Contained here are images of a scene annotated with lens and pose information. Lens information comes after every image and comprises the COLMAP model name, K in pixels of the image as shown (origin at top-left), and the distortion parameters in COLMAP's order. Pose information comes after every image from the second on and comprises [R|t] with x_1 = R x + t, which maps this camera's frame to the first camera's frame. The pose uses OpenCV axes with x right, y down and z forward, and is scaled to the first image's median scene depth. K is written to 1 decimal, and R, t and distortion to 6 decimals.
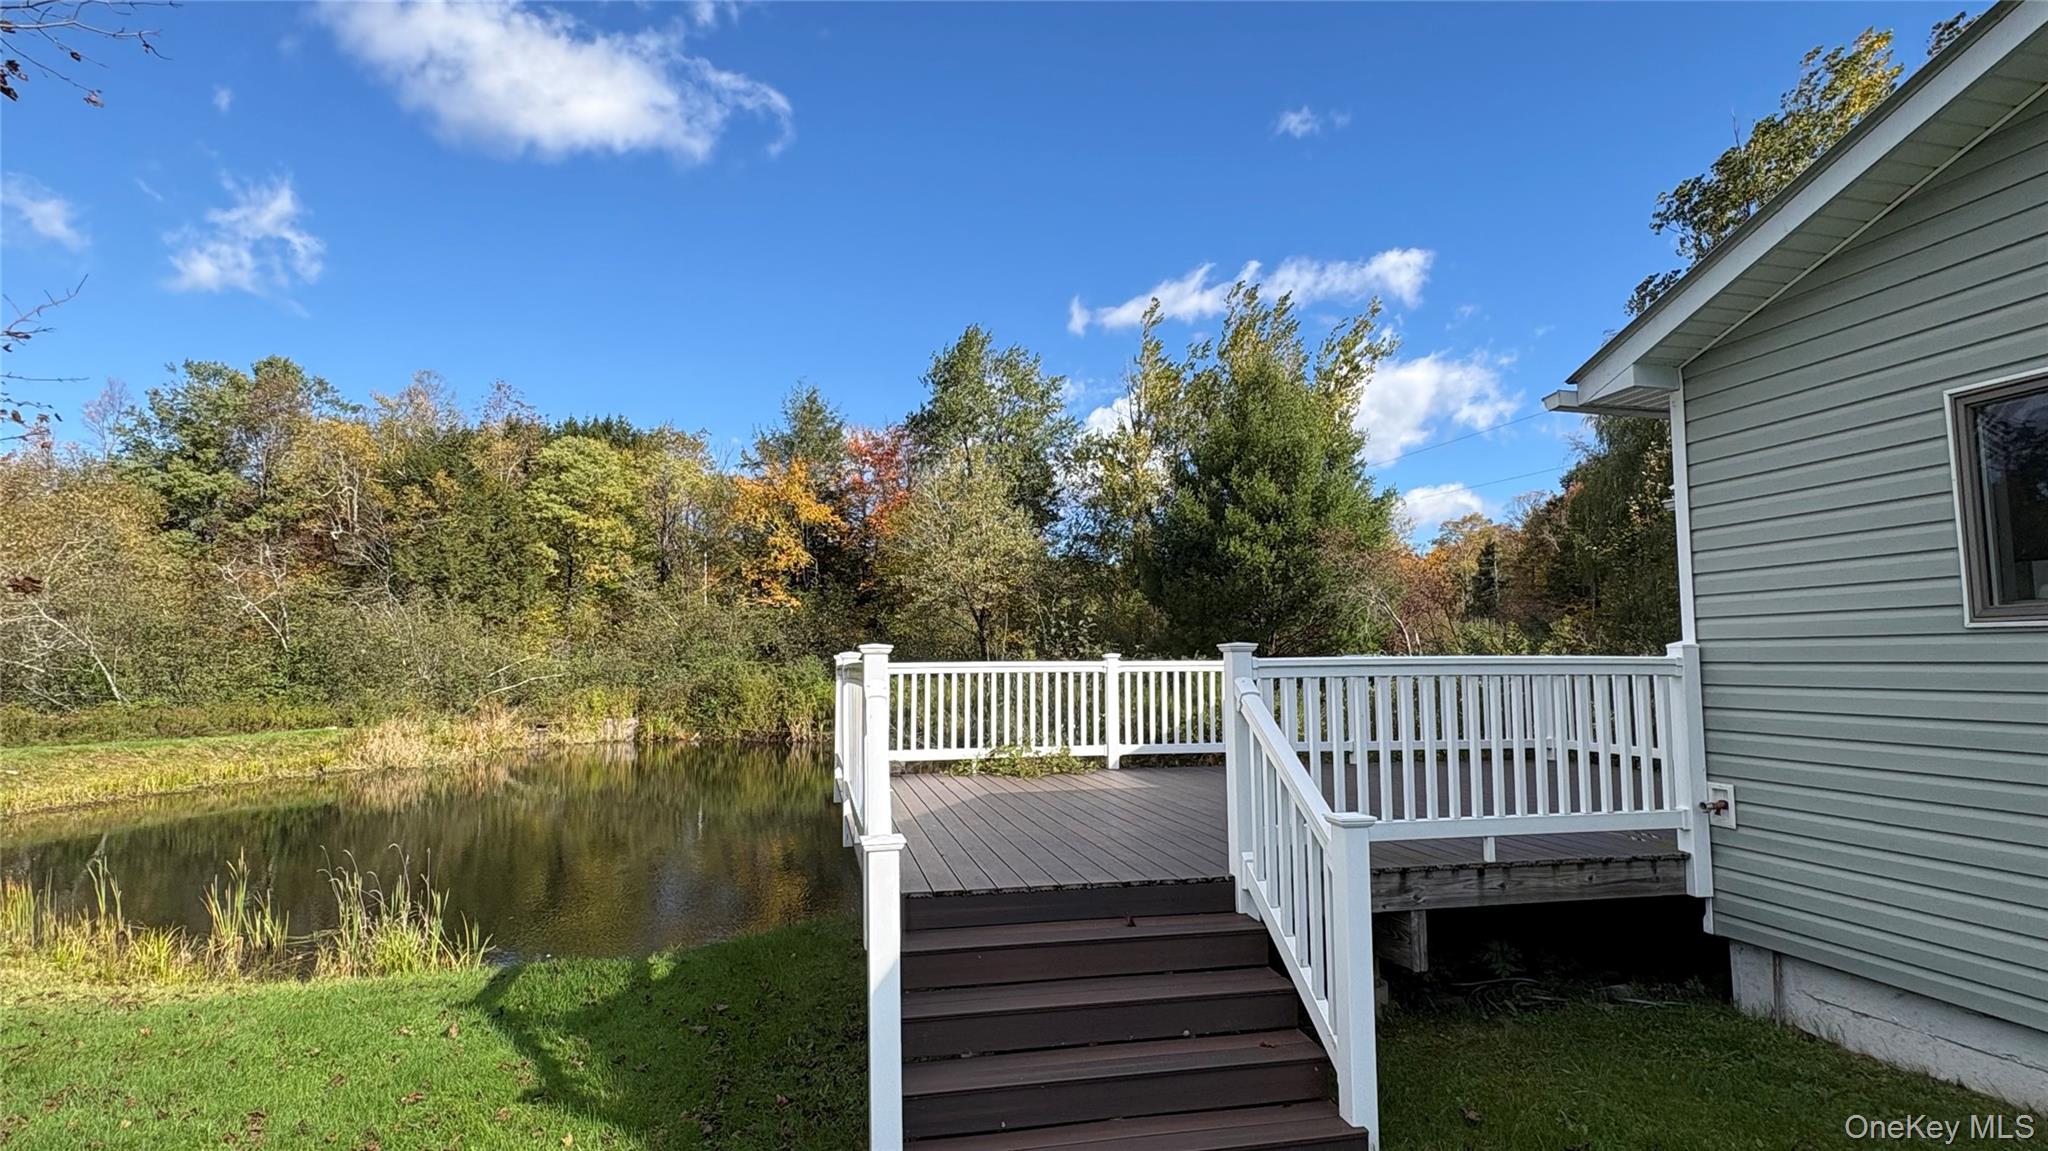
lens RADIAL K [[1053.3, 0, 1024.0], [0, 1053.3, 575.5], [0, 0, 1]] dist [0.050608, 0.000072]
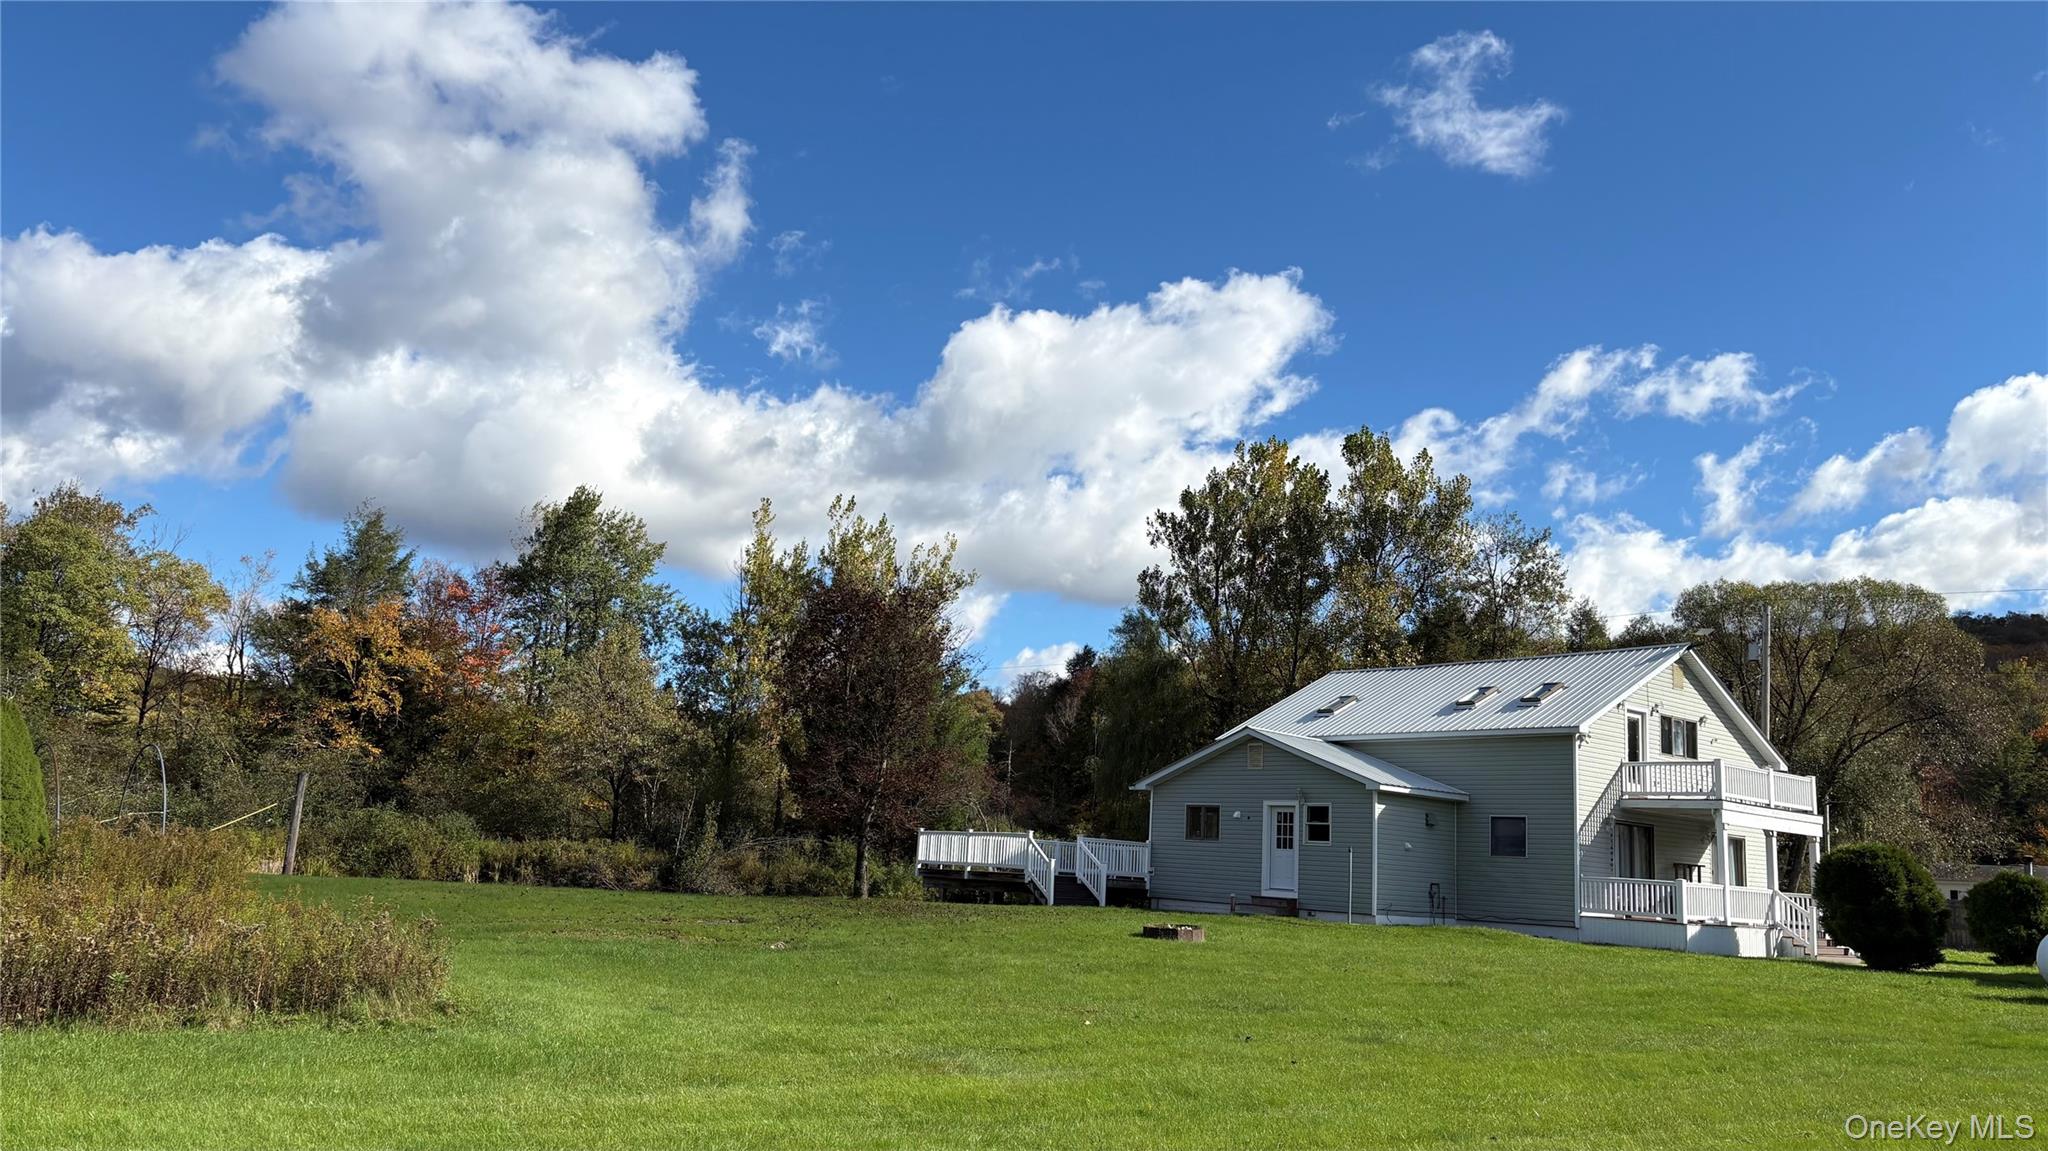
lens RADIAL K [[1470.2, 0, 1024.0], [0, 1470.2, 575.5], [0, 0, 1]] dist [-0.006396, -0.001207]
pose [[0.886602, 0.136885, 0.441813, -0.346827], [-0.093409, 0.988512, -0.118819, -0.030675], [-0.453002, 0.064076, 0.889204, -0.518850]]
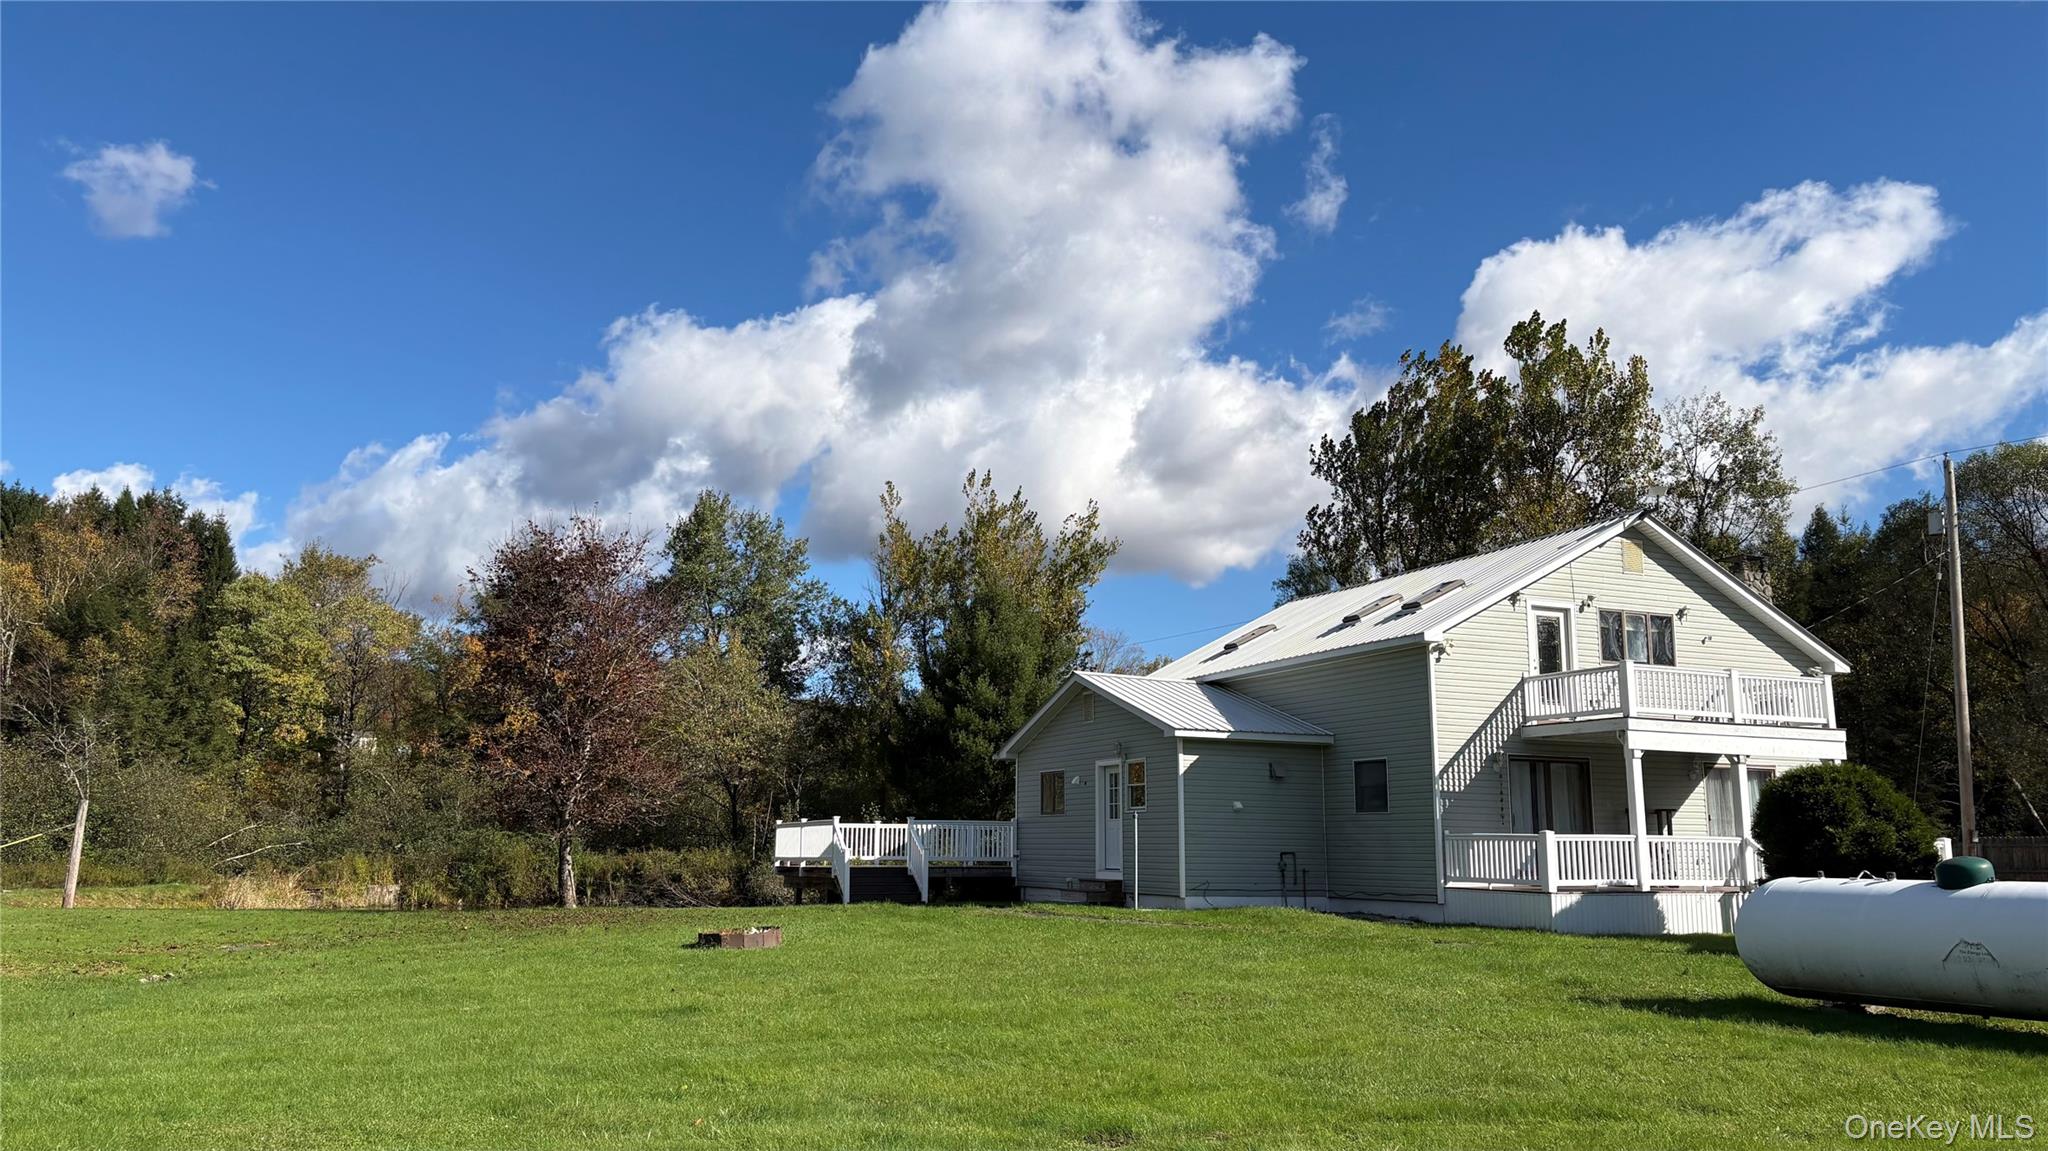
lens RADIAL K [[1491.0, 0, 1024.0], [0, 1491.0, 575.5], [0, 0, 1]] dist [0.003101, -0.003277]
pose [[0.979000, 0.040335, 0.199832, -0.059234], [-0.021147, 0.995036, -0.097242, -0.033186], [-0.202762, 0.090974, 0.974993, -0.502915]]
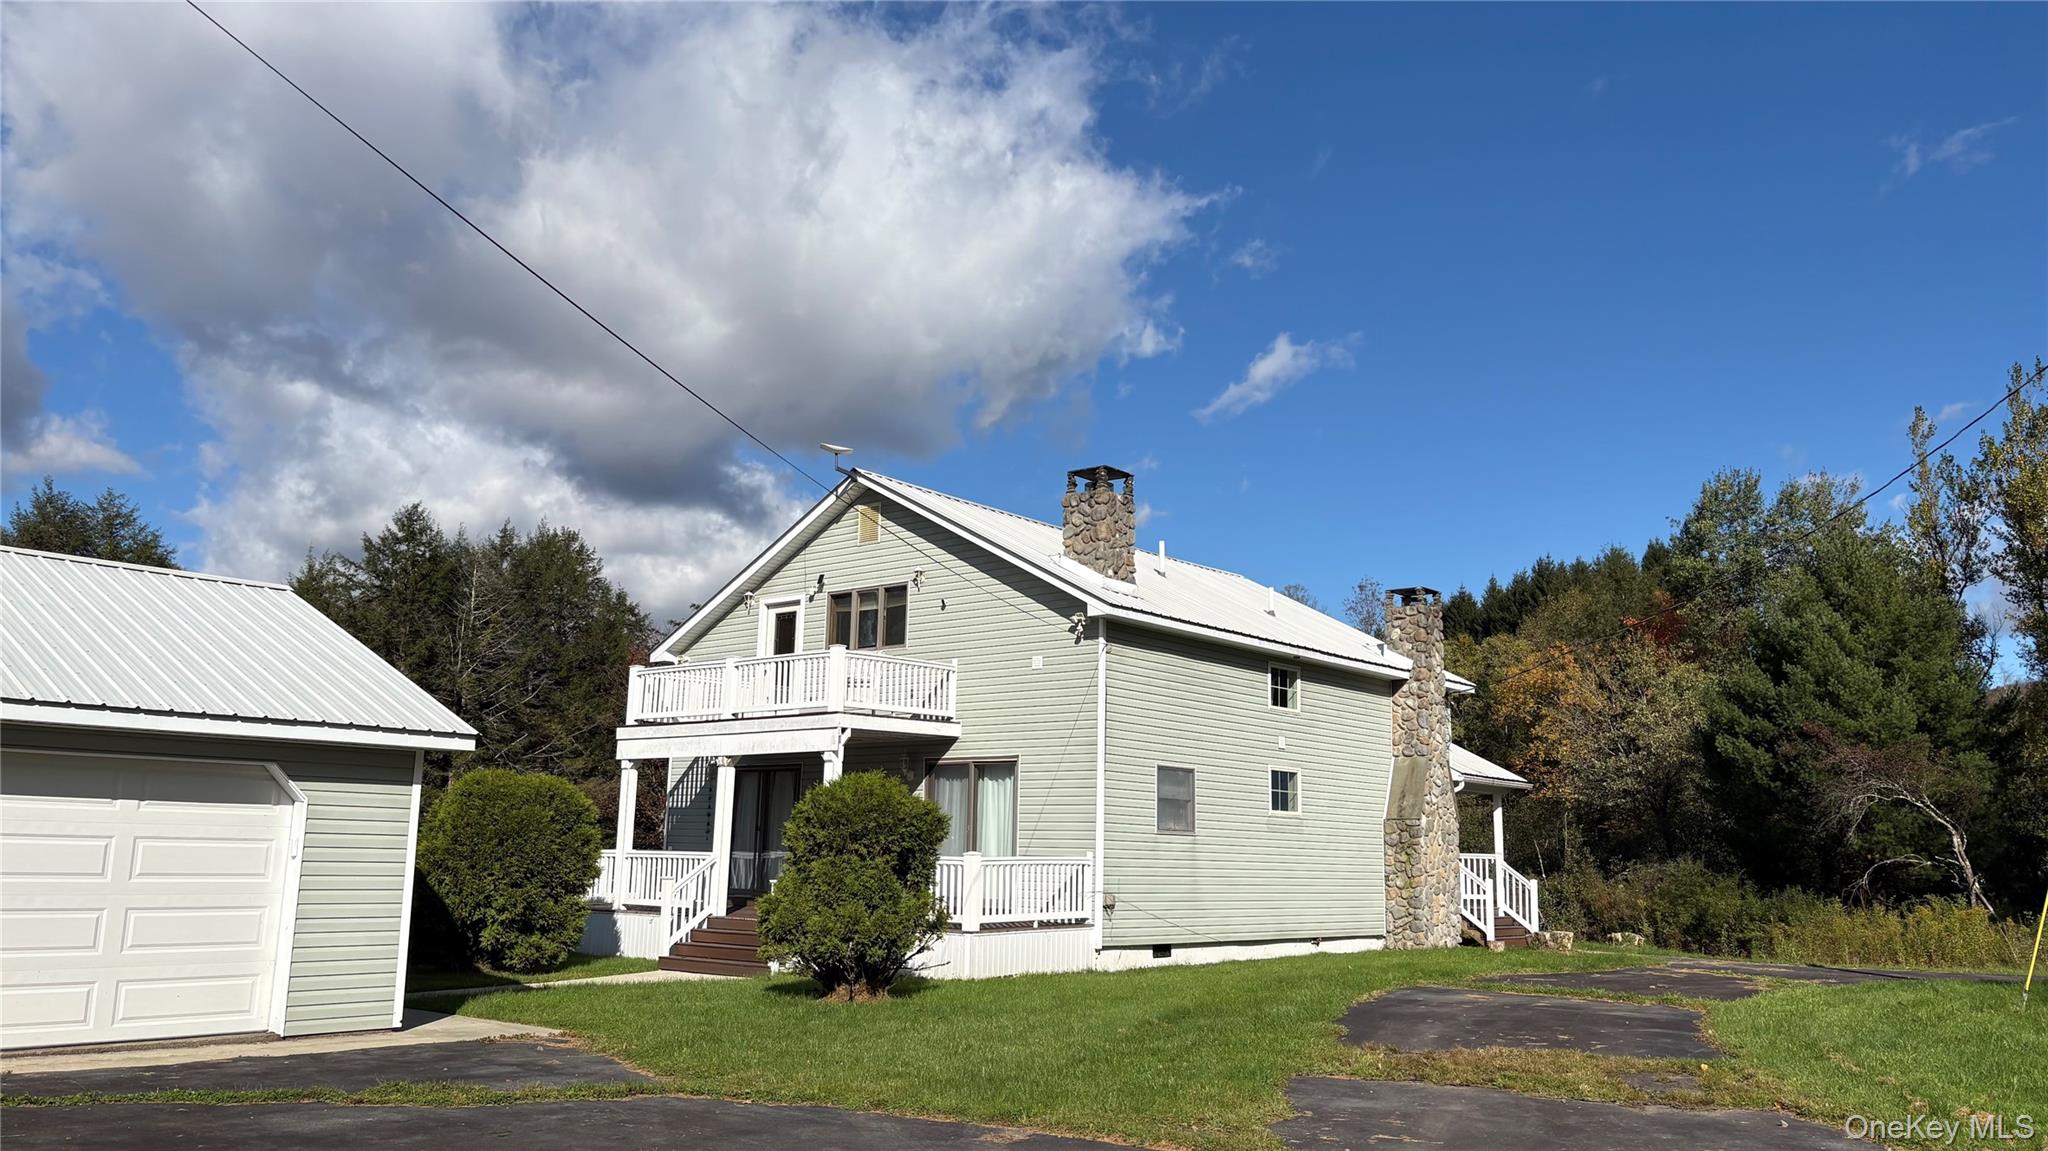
lens RADIAL K [[1491.0, 0, 1024.0], [0, 1491.0, 575.5], [0, 0, 1]] dist [0.003101, -0.003277]
pose [[0.594028, -0.125556, -0.794586, 0.651850], [0.035417, 0.990869, -0.130094, -0.021010], [0.803665, 0.049138, 0.593050, -0.245686]]
